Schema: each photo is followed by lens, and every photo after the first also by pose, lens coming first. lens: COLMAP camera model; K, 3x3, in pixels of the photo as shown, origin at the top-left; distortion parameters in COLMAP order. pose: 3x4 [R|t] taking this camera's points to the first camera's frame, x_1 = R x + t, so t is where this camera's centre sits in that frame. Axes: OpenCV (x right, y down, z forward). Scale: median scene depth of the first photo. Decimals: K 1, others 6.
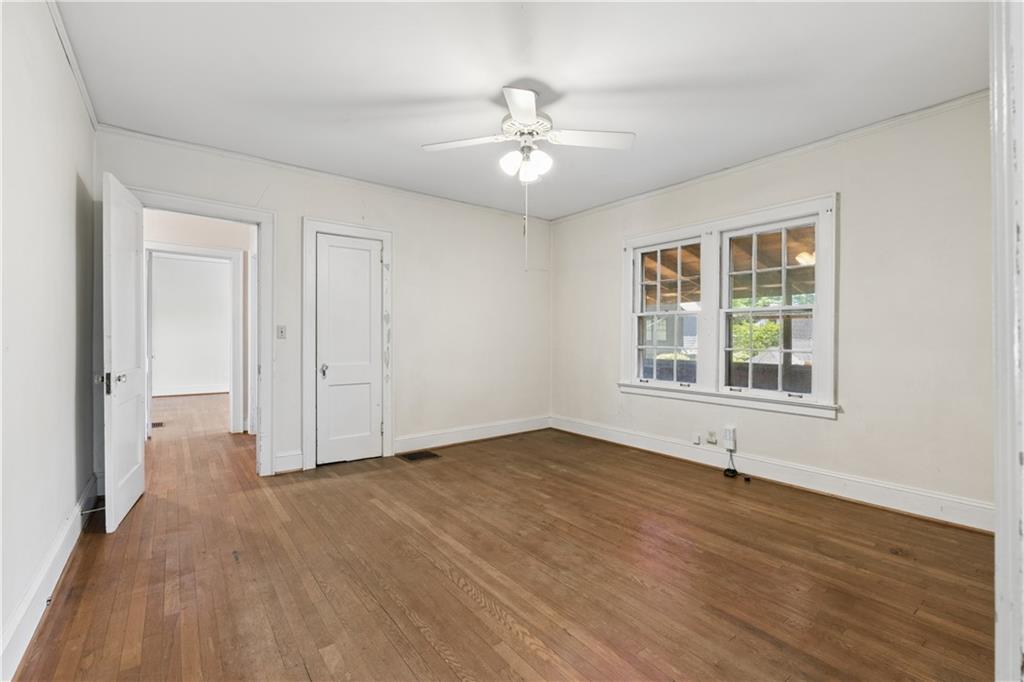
lens RADIAL K [[447.0, 0, 510.4], [0, 447.0, 338.8], [0, 0, 1]] dist [-0.008749, 0.000864]
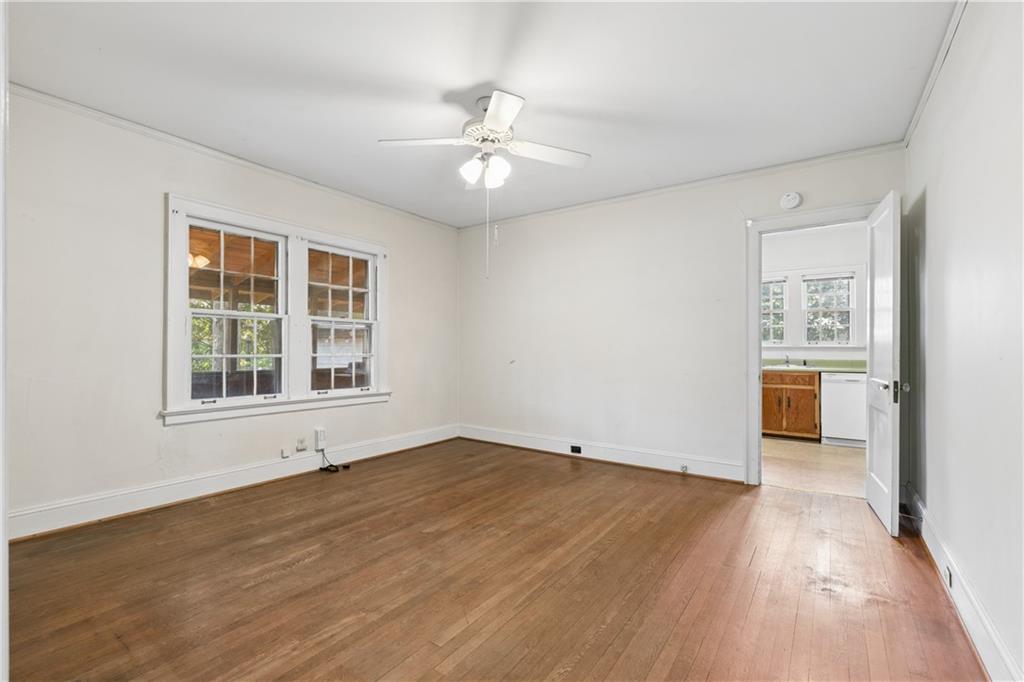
lens RADIAL K [[447.0, 0, 510.3], [0, 447.0, 347.0], [0, 0, 1]] dist [-0.008749, 0.000864]
pose [[-0.297358, -0.005388, 0.954751, -0.694628], [-0.009153, 0.999954, 0.002792, -0.003929], [-0.954722, -0.007909, -0.297393, 0.929372]]
